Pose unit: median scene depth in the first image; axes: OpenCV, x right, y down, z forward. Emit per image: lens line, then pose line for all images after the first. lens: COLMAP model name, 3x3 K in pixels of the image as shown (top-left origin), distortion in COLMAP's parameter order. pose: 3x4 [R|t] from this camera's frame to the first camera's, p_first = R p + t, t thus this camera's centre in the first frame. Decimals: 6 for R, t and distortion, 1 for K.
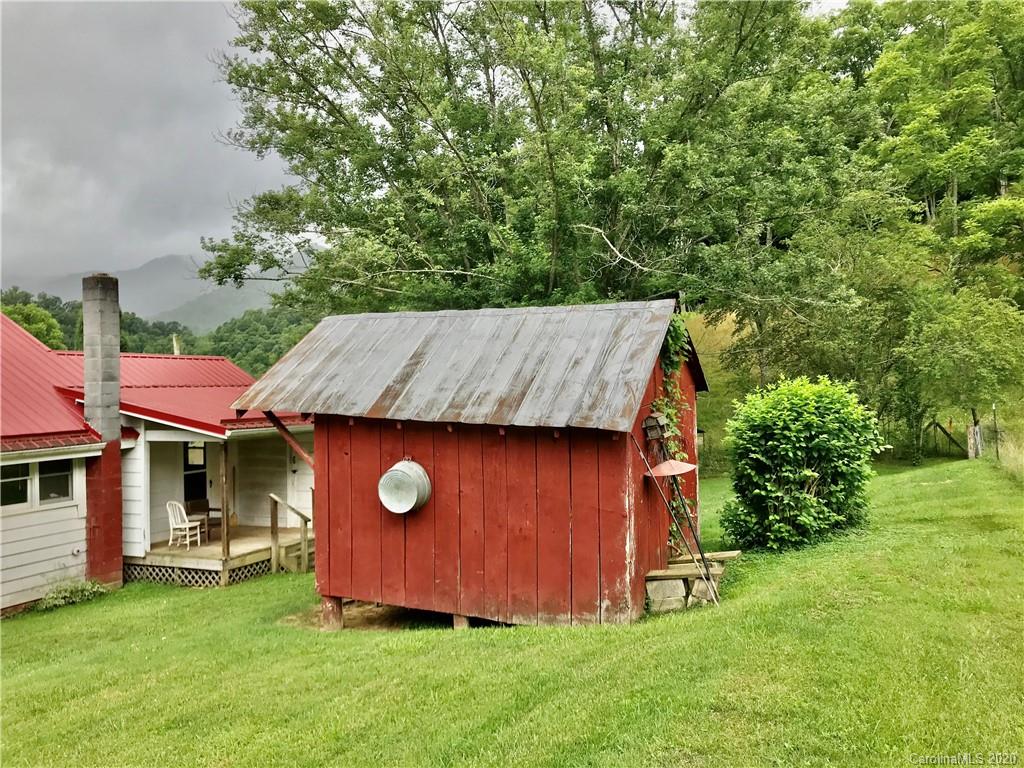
lens RADIAL K [[839.3, 0, 506.7], [0, 839.3, 380.6], [0, 0, 1]] dist [0.033513, -0.032273]
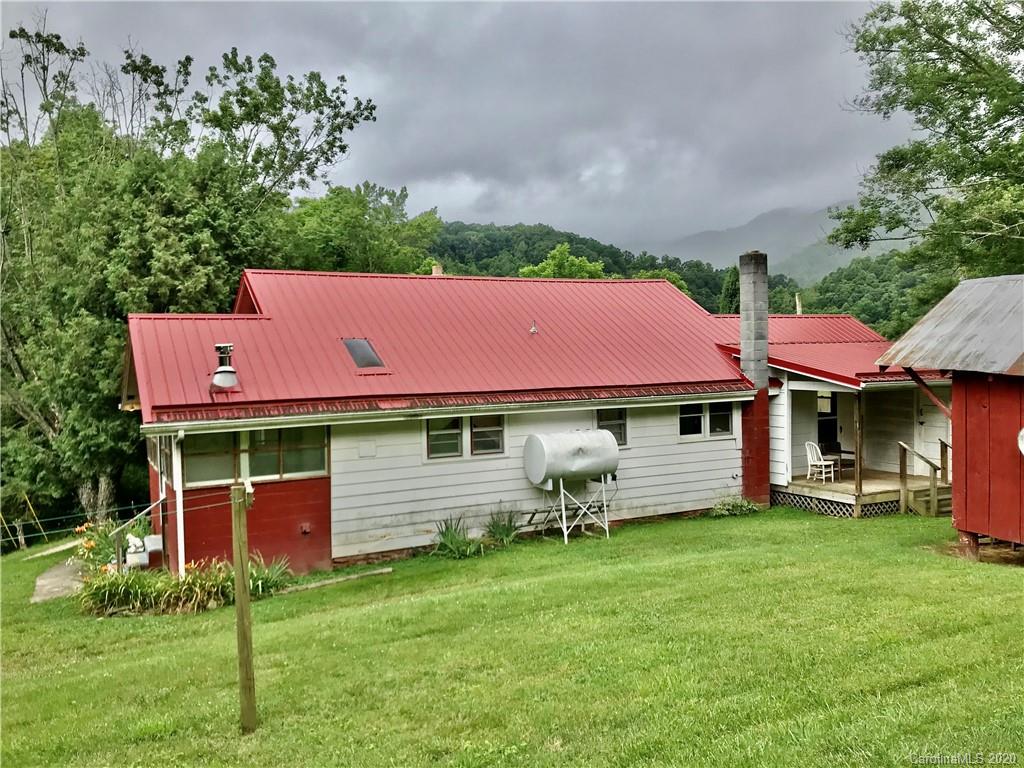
lens RADIAL K [[839.3, 0, 506.7], [0, 839.3, 380.6], [0, 0, 1]] dist [0.033513, -0.032273]
pose [[0.772825, 0.026002, -0.634087, 0.018906], [0.010598, 0.998492, 0.053862, -0.009696], [0.634531, -0.048346, 0.771384, -0.171630]]
